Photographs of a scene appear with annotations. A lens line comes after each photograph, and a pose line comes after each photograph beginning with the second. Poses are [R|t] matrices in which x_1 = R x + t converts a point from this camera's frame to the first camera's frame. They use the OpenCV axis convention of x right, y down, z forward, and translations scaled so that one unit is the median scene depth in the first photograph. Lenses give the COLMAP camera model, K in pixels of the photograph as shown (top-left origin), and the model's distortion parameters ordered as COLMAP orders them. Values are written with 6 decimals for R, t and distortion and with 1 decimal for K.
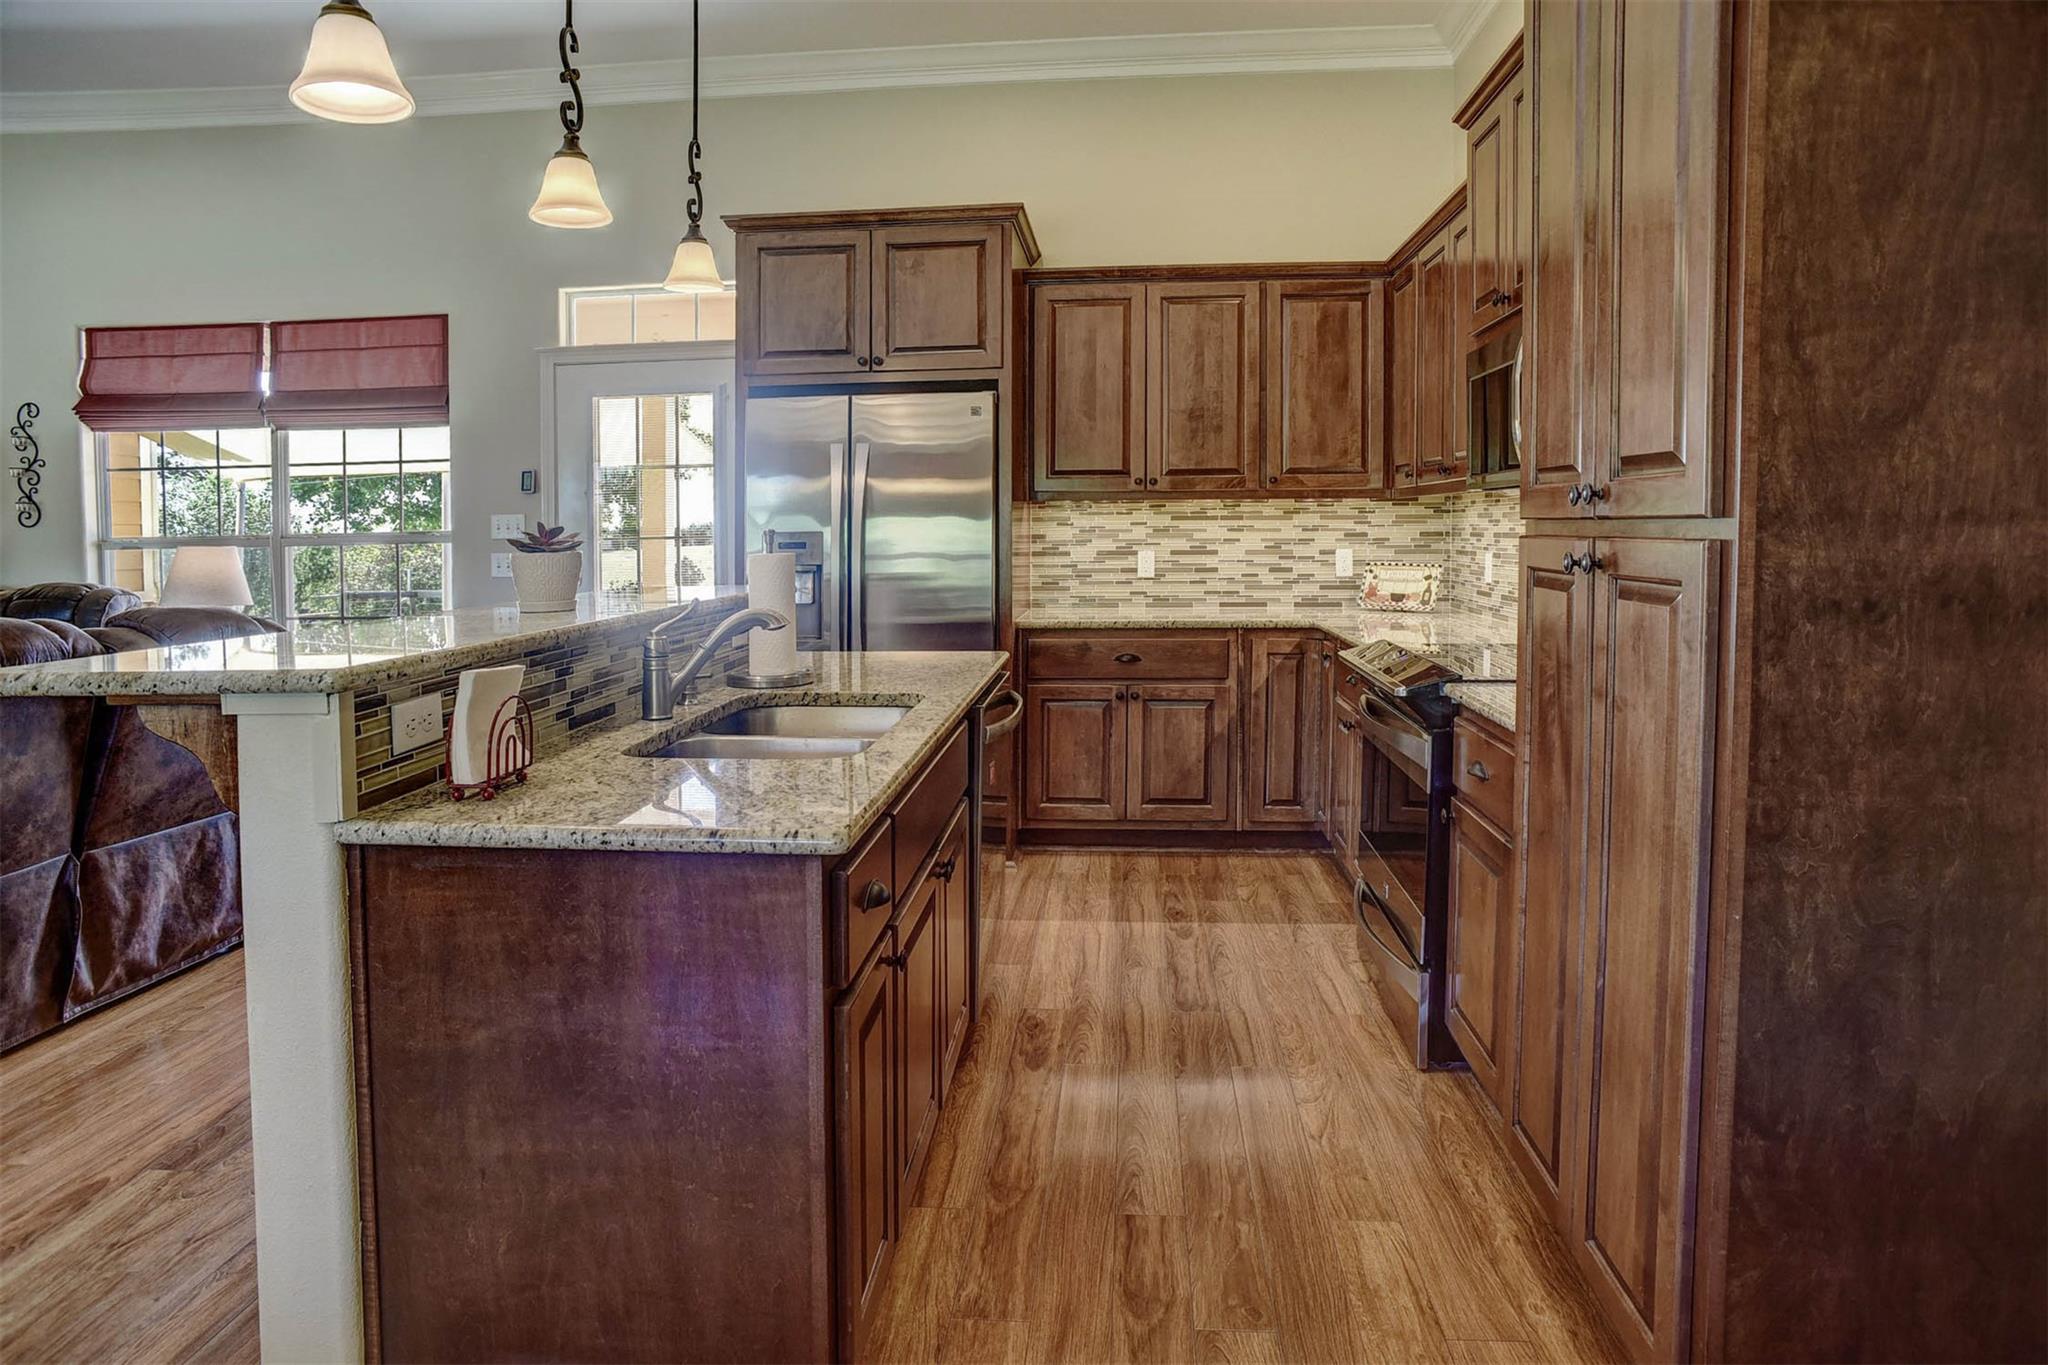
lens RADIAL K [[1215.6, 0, 1044.9], [0, 1215.6, 554.3], [0, 0, 1]] dist [-0.051961, 0.017889]
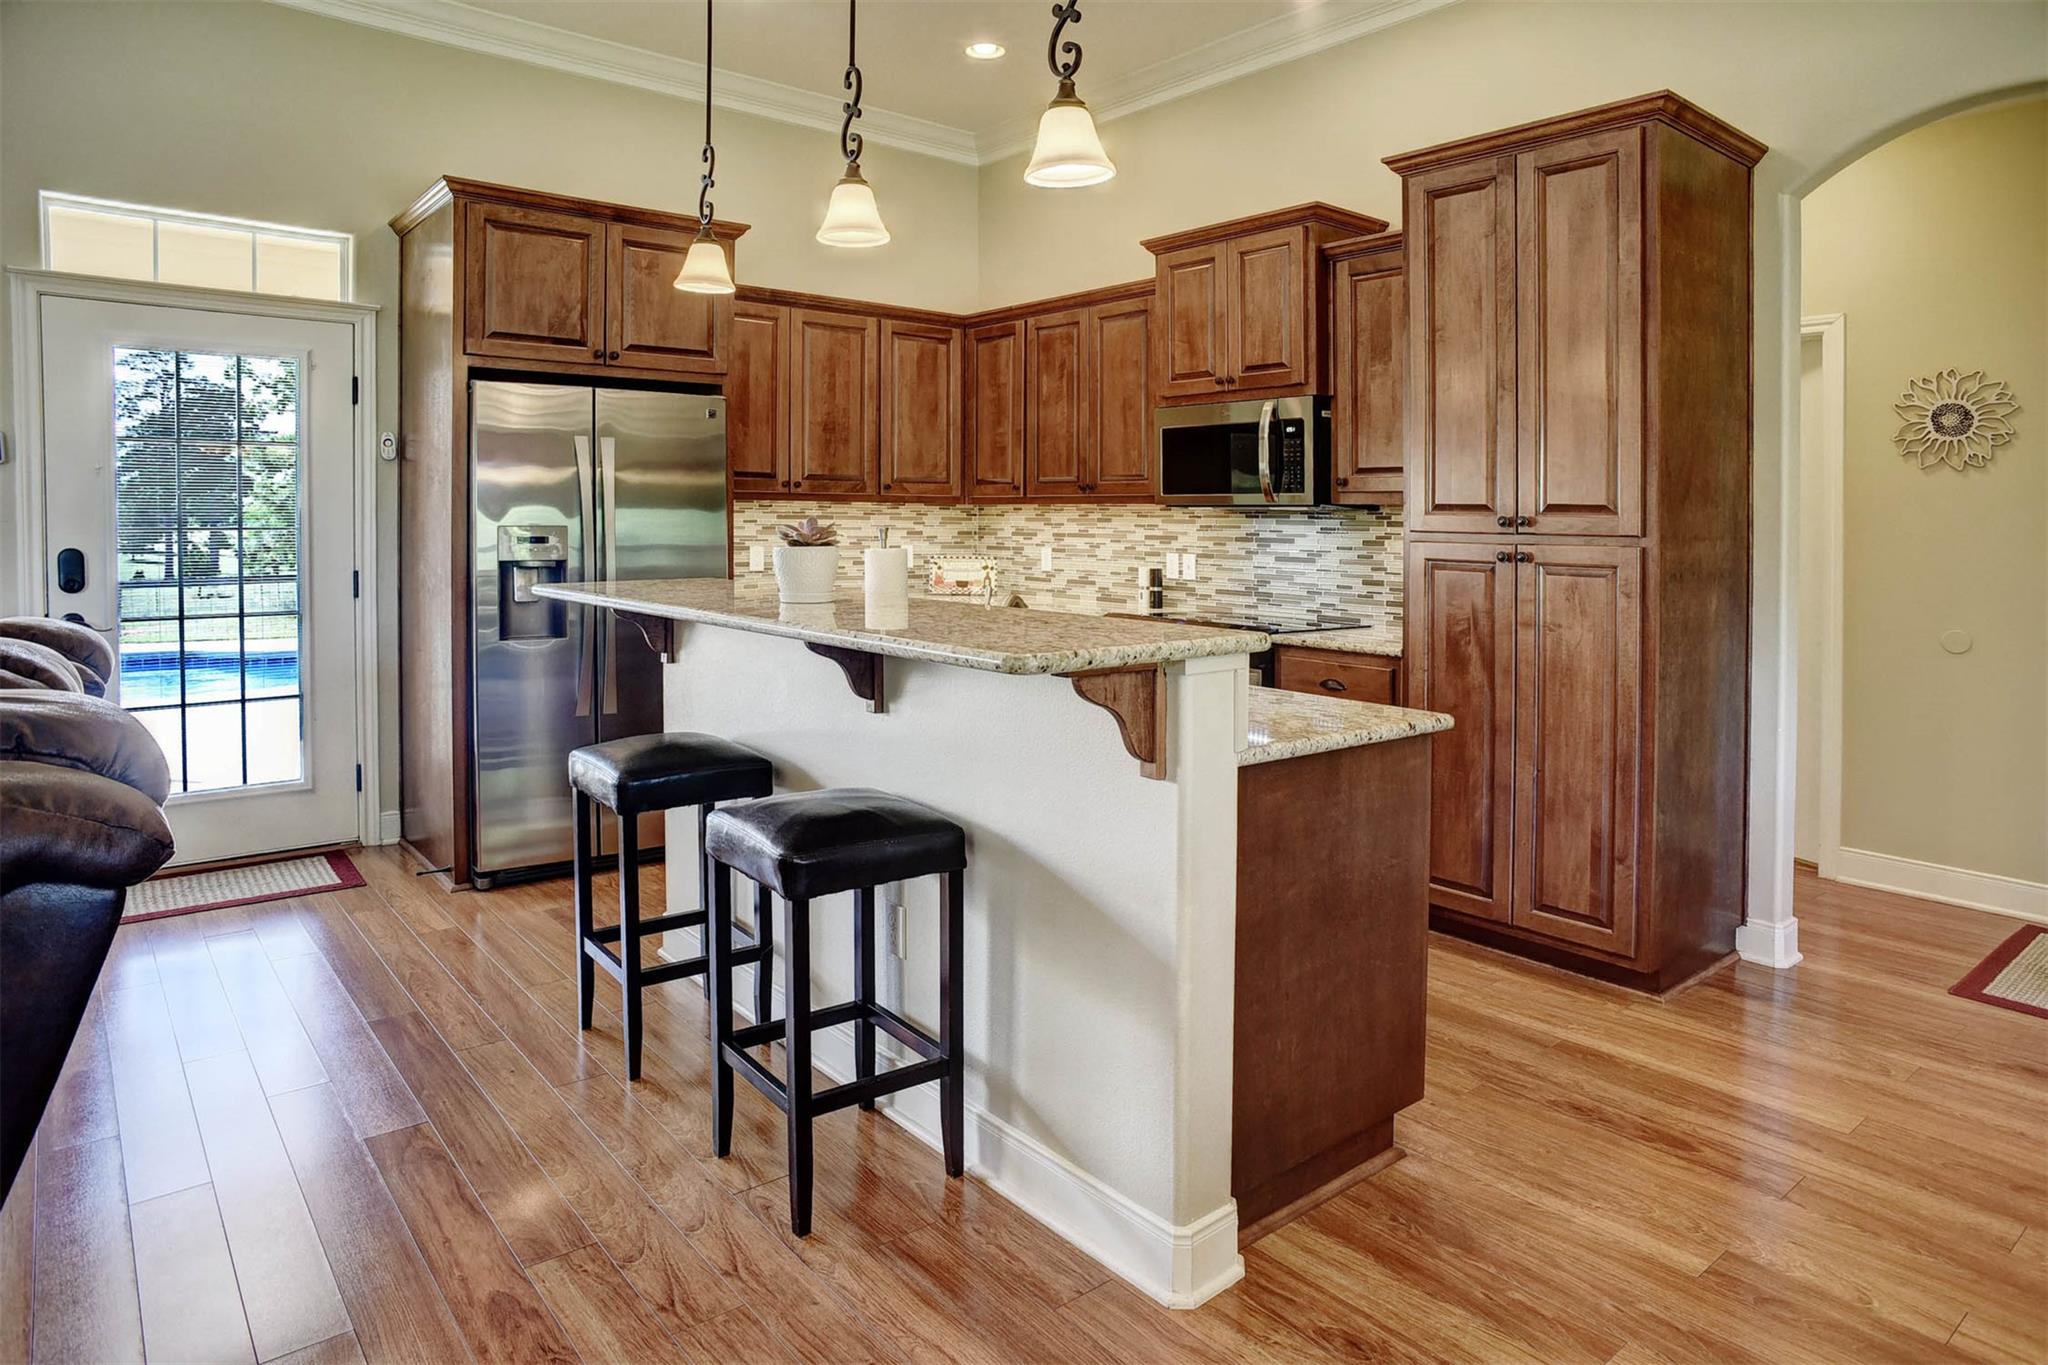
lens RADIAL K [[1215.6, 0, 980.3], [0, 1215.6, 517.9], [0, 0, 1]] dist [-0.051961, 0.017889]
pose [[0.735967, 0.017504, 0.676791, -0.544577], [0.000035, 0.999665, -0.025892, -0.000133], [-0.677018, 0.019080, 0.735719, 0.063608]]
